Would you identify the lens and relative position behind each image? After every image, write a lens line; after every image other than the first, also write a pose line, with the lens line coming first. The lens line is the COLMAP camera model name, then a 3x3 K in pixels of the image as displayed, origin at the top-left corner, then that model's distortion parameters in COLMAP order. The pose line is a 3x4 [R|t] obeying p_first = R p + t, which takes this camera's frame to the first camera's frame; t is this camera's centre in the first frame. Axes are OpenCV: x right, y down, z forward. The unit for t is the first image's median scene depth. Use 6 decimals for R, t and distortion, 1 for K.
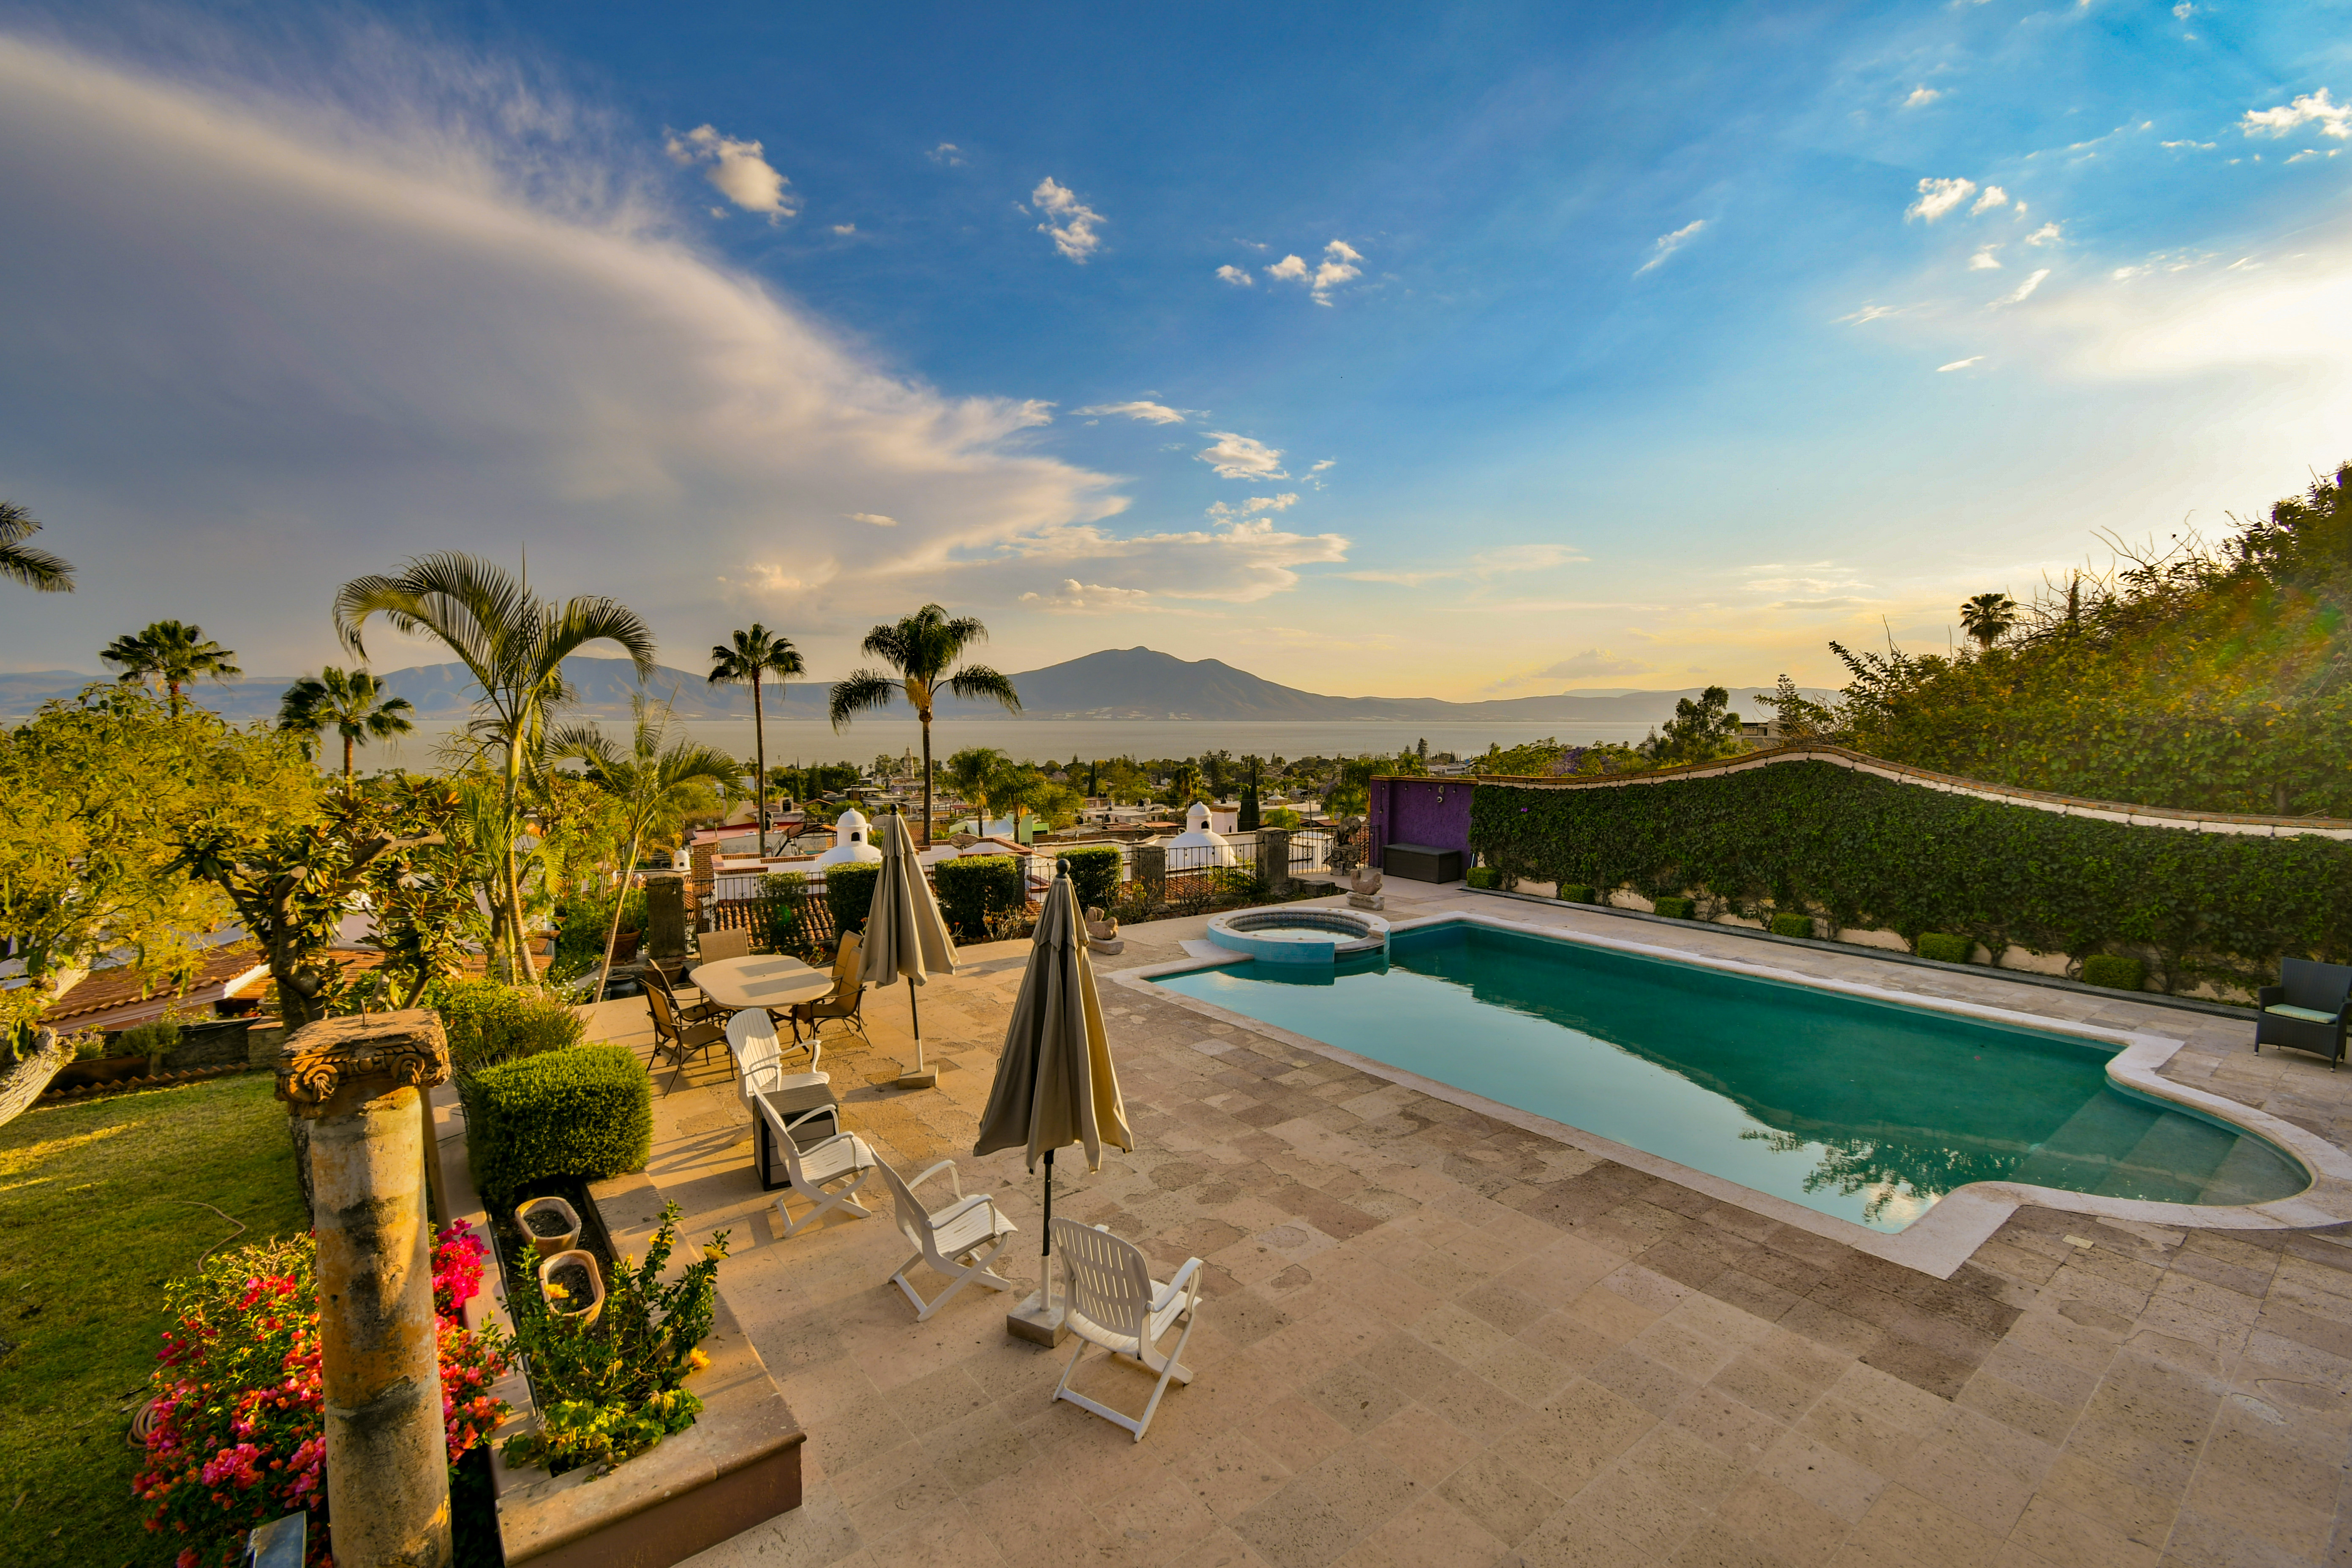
lens RADIAL K [[1023.1, 0, 1176.0], [0, 1023.1, 784.0], [0, 0, 1]] dist [-0.007772, -0.000599]
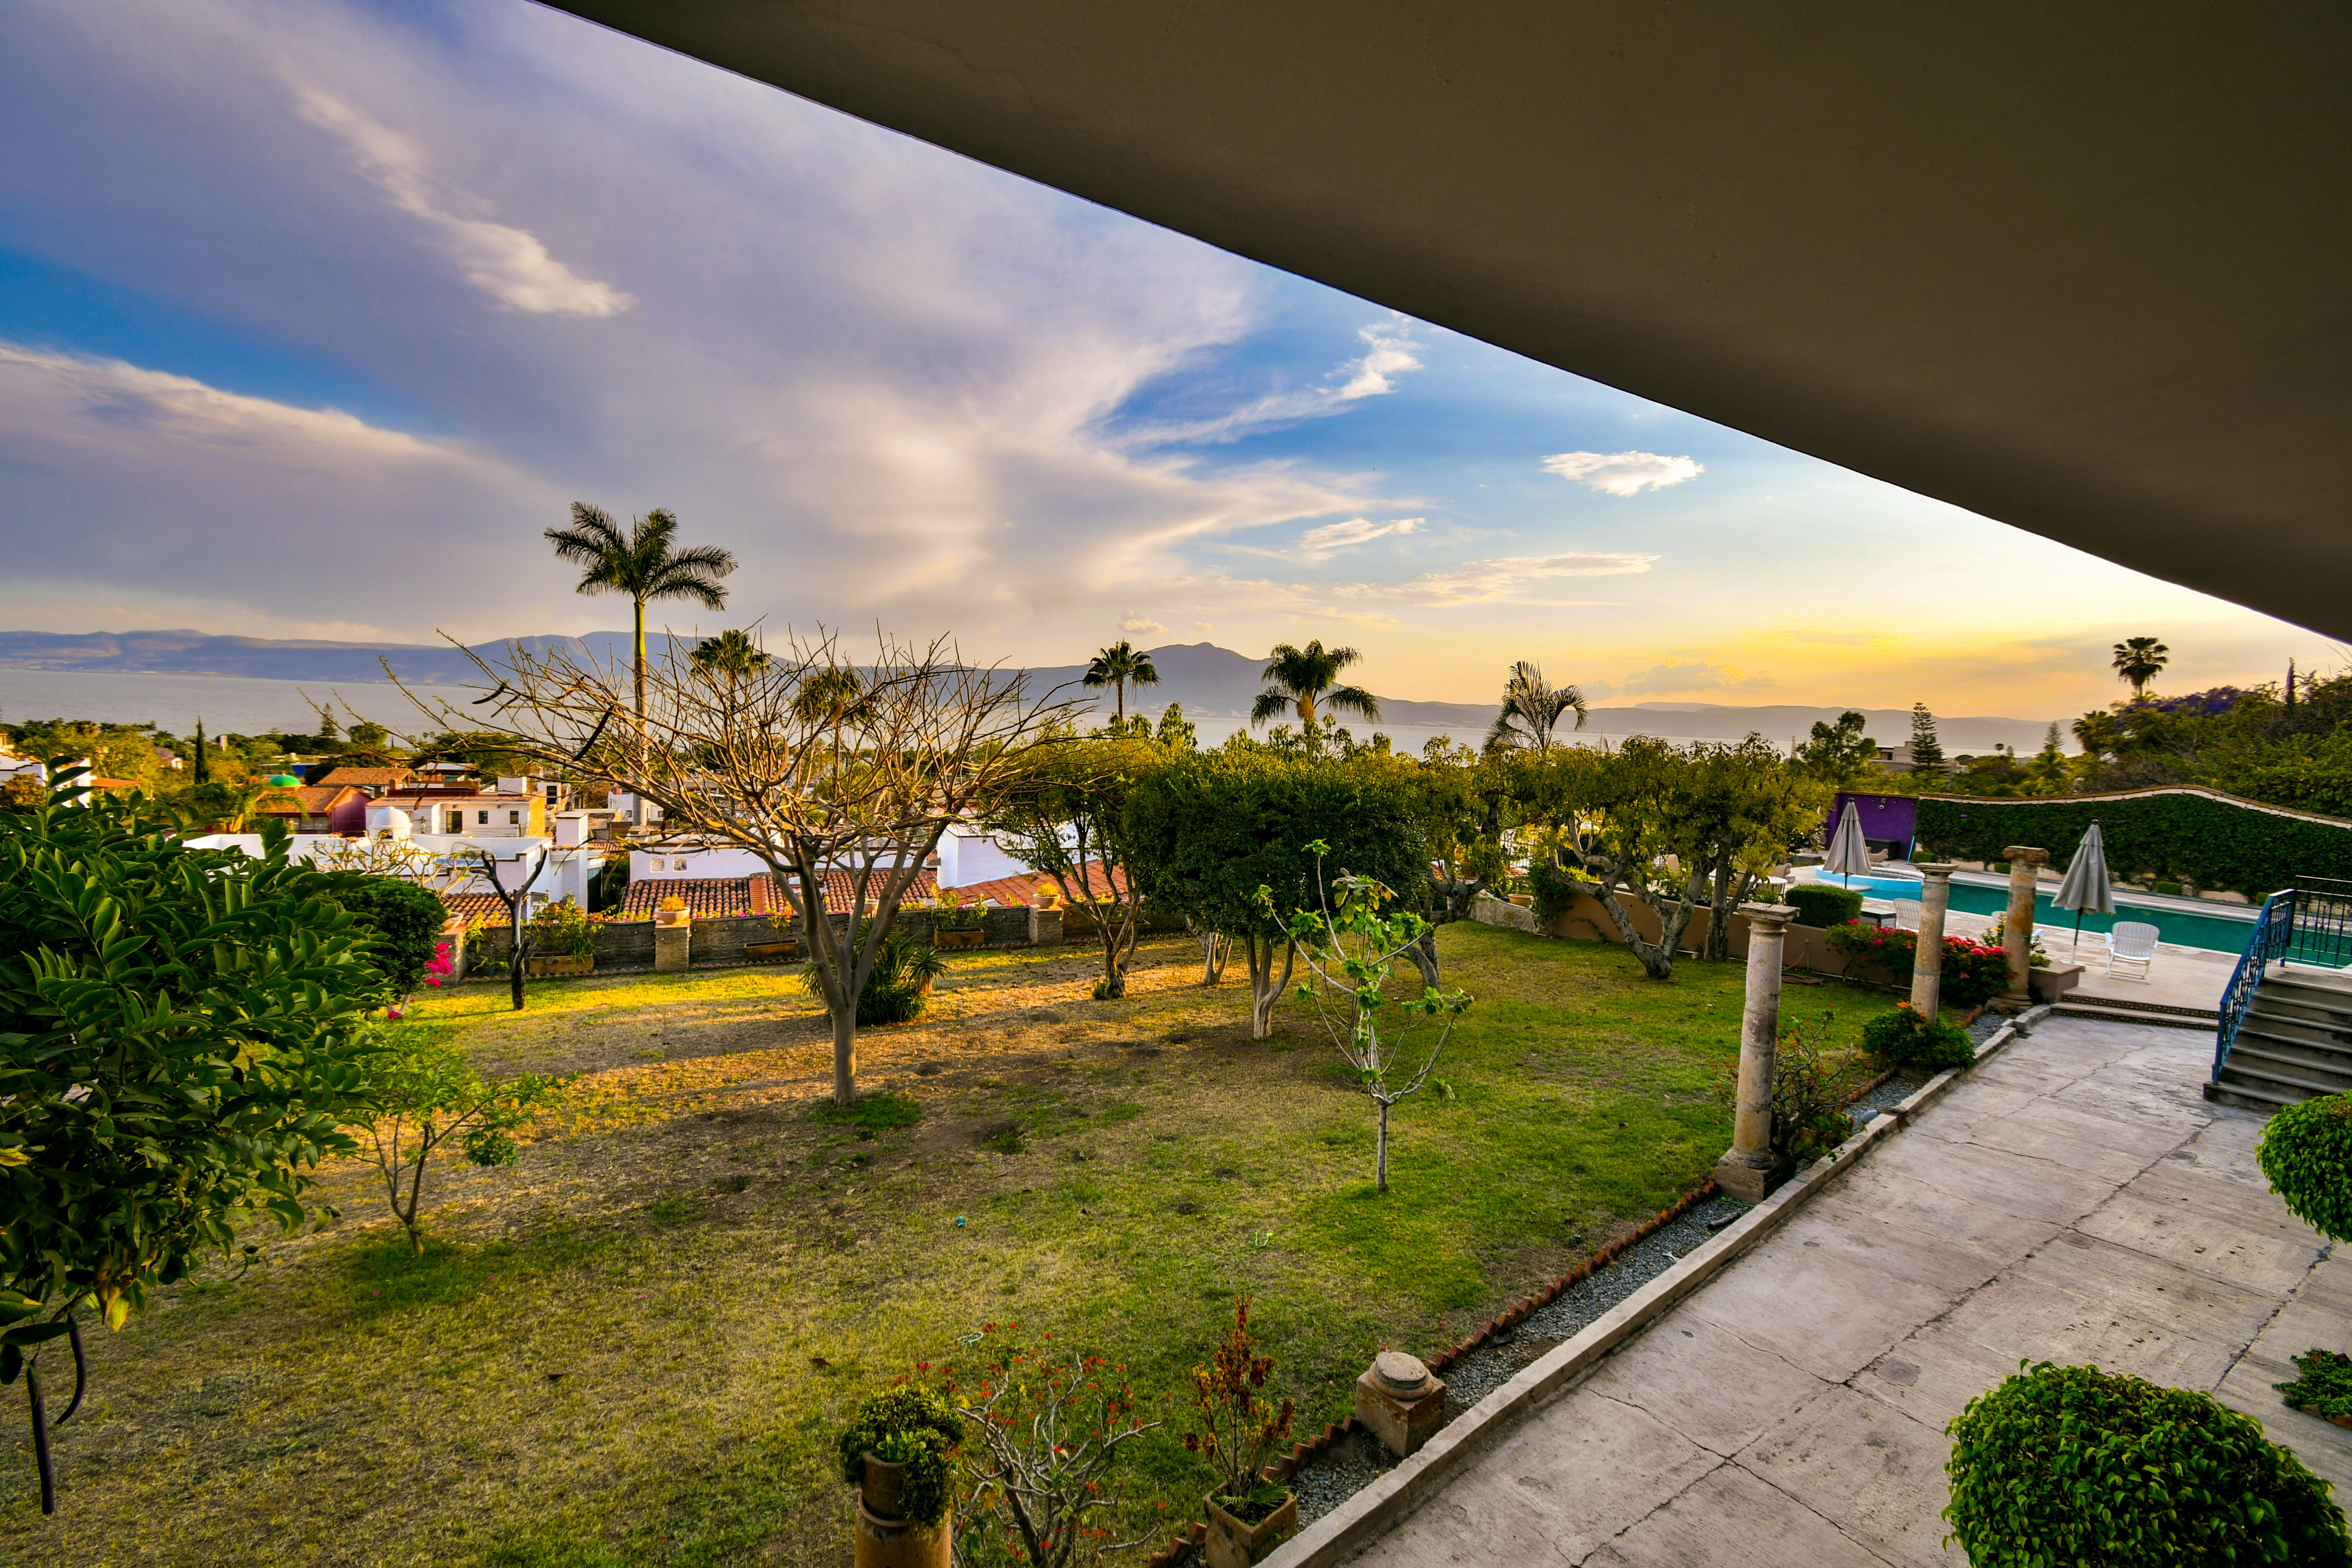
lens RADIAL K [[1023.1, 0, 1176.0], [0, 1023.1, 784.0], [0, 0, 1]] dist [-0.007772, -0.000599]
pose [[0.997467, 0.042780, -0.056825, -0.334430], [-0.042545, 0.999080, 0.005341, 0.008316], [0.057001, -0.002910, 0.998370, -0.276513]]
